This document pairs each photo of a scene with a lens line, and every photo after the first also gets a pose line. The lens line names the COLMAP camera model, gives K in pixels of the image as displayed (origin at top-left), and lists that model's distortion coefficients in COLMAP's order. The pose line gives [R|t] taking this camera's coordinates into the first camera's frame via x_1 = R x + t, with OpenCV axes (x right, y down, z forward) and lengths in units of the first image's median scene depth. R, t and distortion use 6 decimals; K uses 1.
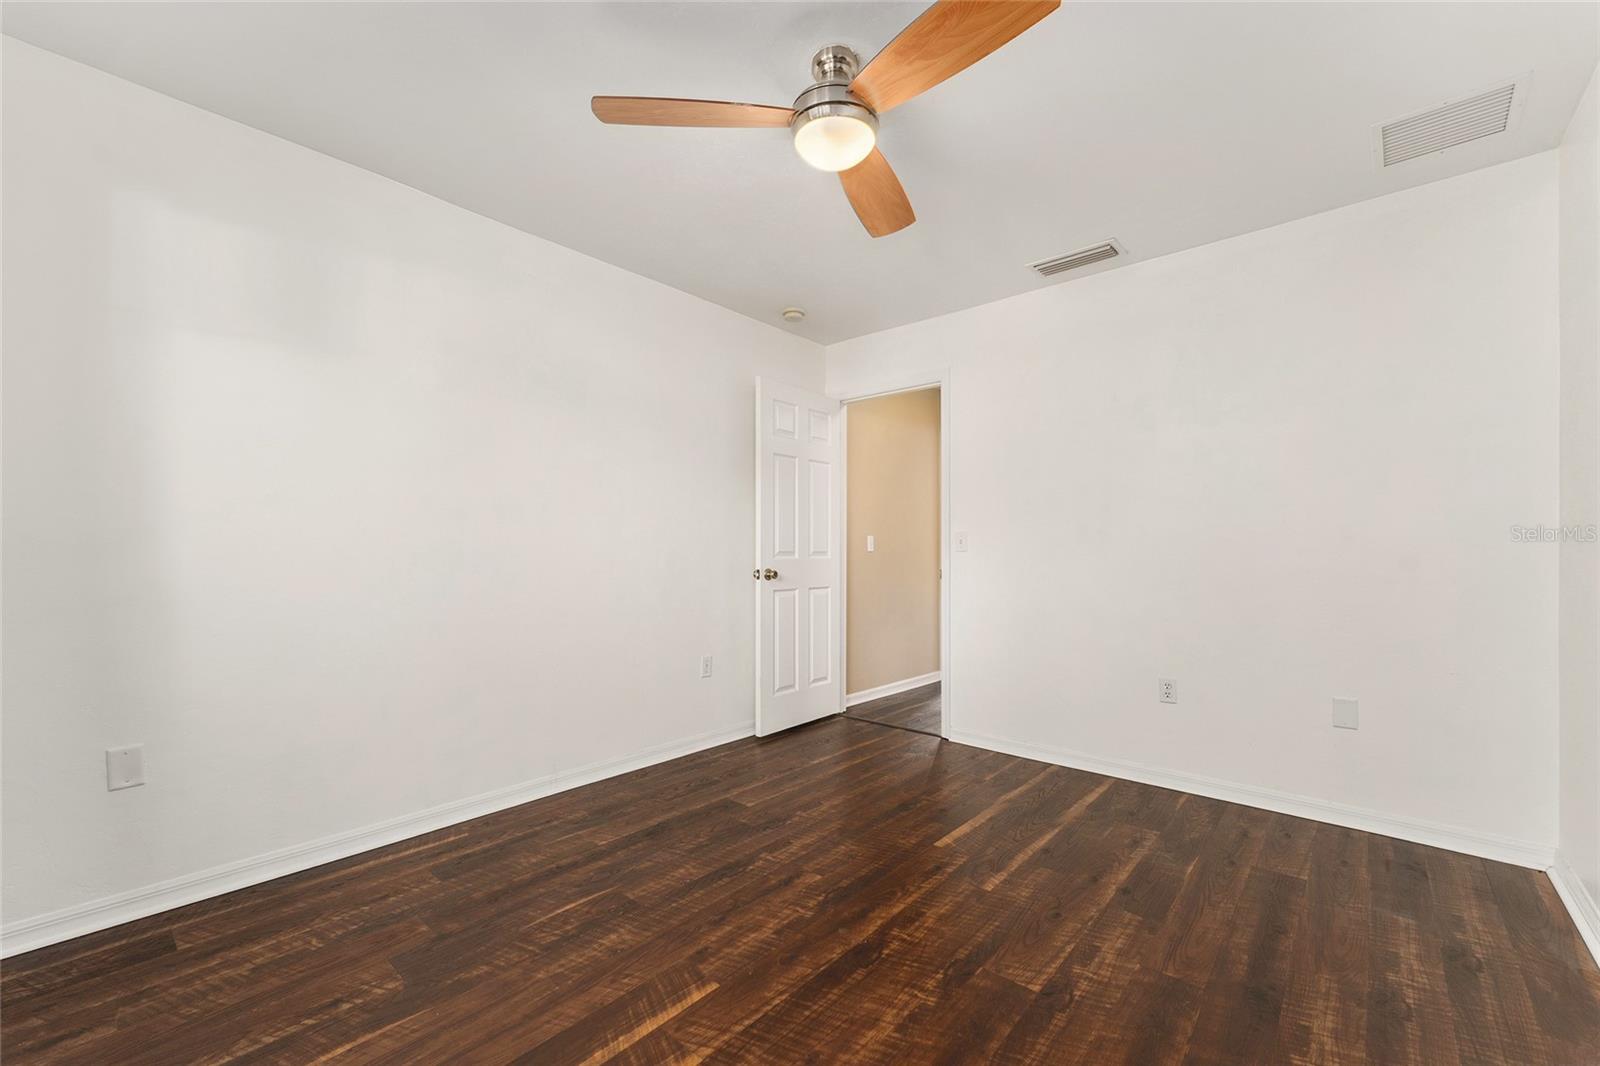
lens RADIAL K [[637.9, 0, 802.8], [0, 637.9, 544.8], [0, 0, 1]] dist [0.001488, -0.000493]
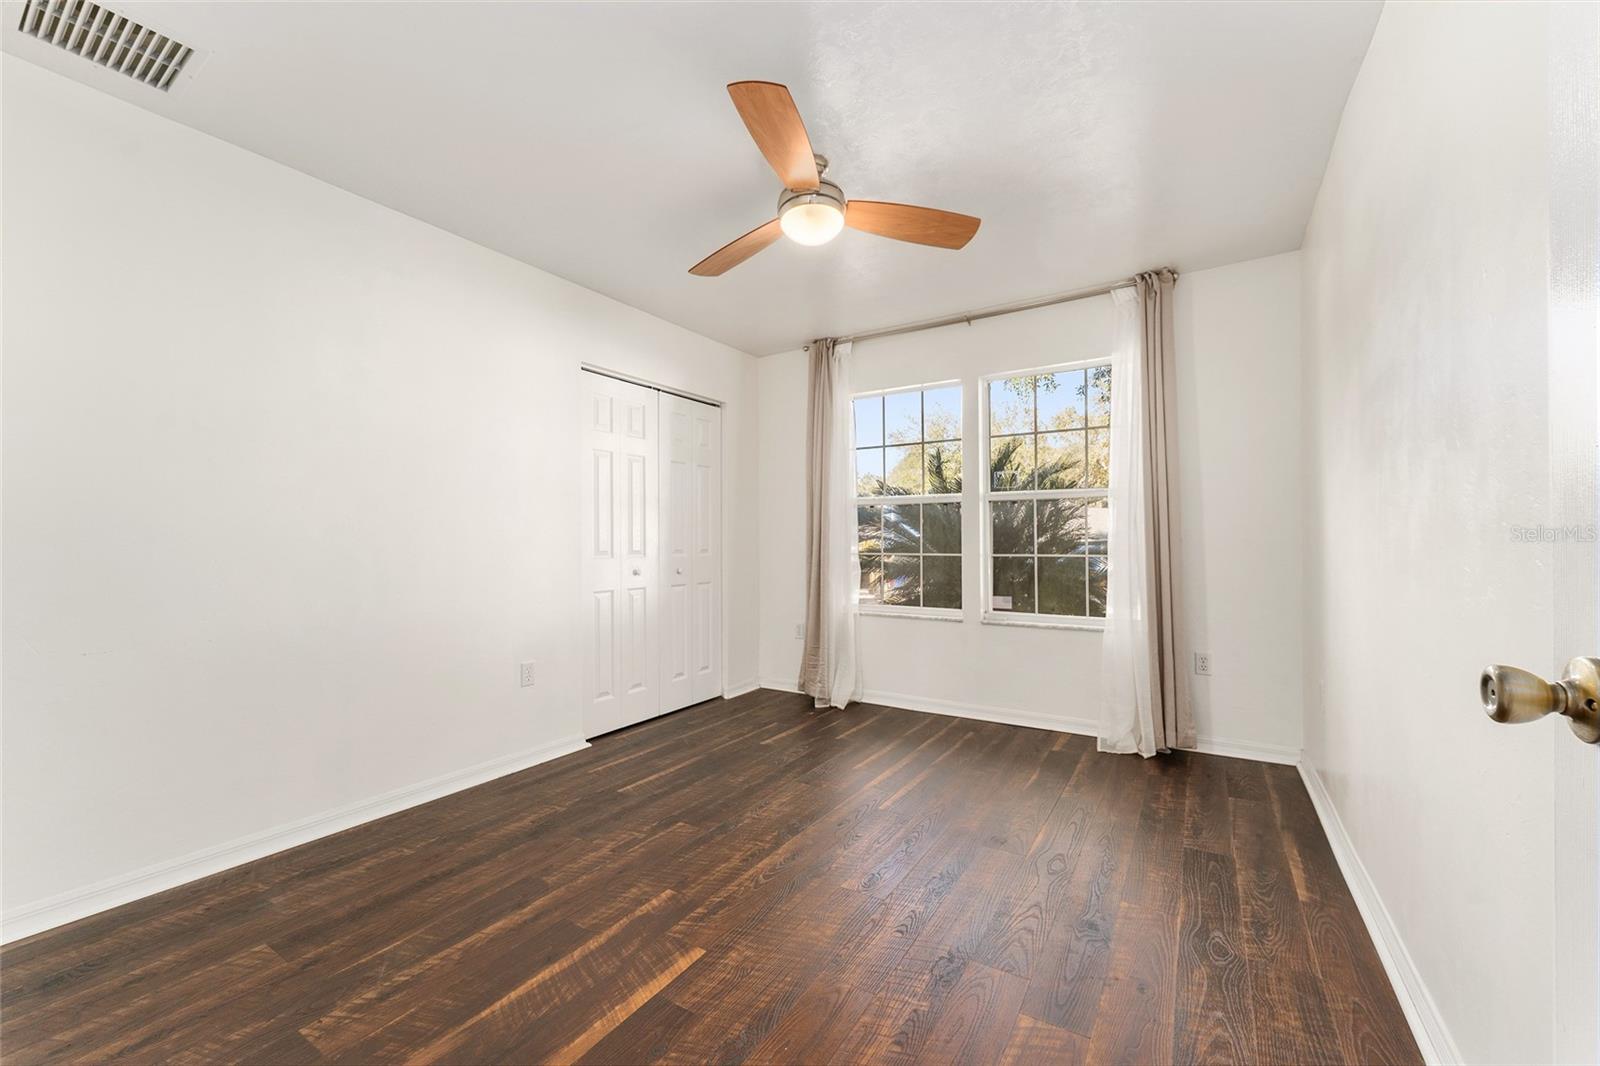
lens RADIAL K [[637.9, 0, 785.5], [0, 637.9, 542.6], [0, 0, 1]] dist [0.001488, -0.000493]
pose [[-0.990884, 0.003537, -0.134672, 0.248388], [0.006214, 0.999791, -0.019461, 0.030815], [0.134575, -0.020120, -0.990699, 2.033485]]
